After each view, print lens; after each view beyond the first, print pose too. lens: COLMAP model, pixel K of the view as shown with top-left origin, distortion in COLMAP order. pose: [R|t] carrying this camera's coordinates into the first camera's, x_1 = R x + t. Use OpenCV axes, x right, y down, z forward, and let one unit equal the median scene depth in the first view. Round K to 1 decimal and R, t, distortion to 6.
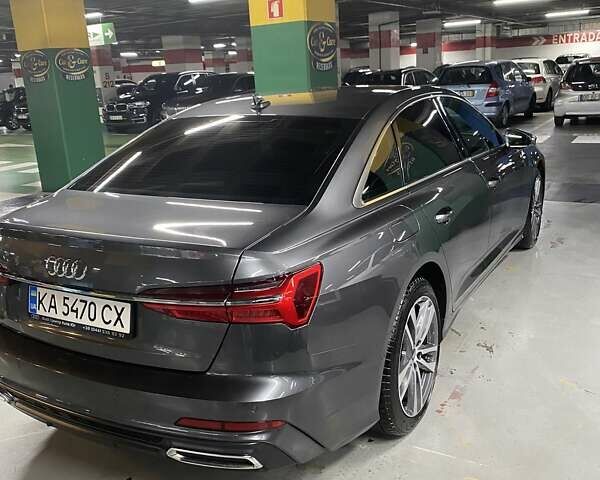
lens RADIAL K [[658.1, 0, 300.0], [0, 658.1, 240.0], [0, 0, 1]] dist [0.014031, -0.004005]
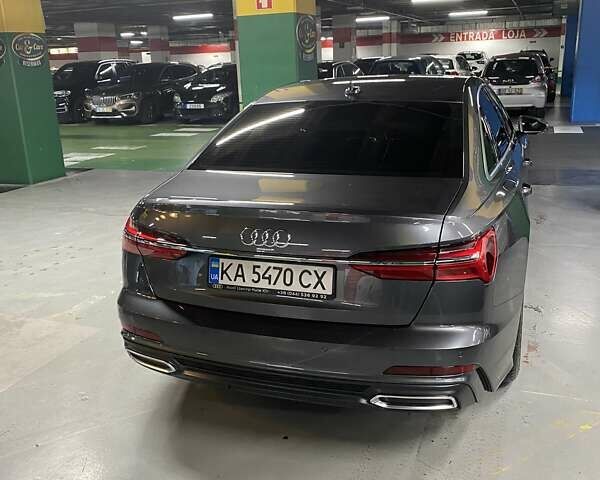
lens RADIAL K [[658.1, 0, 300.0], [0, 658.1, 240.0], [0, 0, 1]] dist [0.014031, -0.004005]
pose [[0.984016, -0.028210, 0.175830, -0.133557], [0.026424, 0.999573, 0.012493, 0.009408], [-0.176107, -0.007647, 0.984341, -0.019201]]
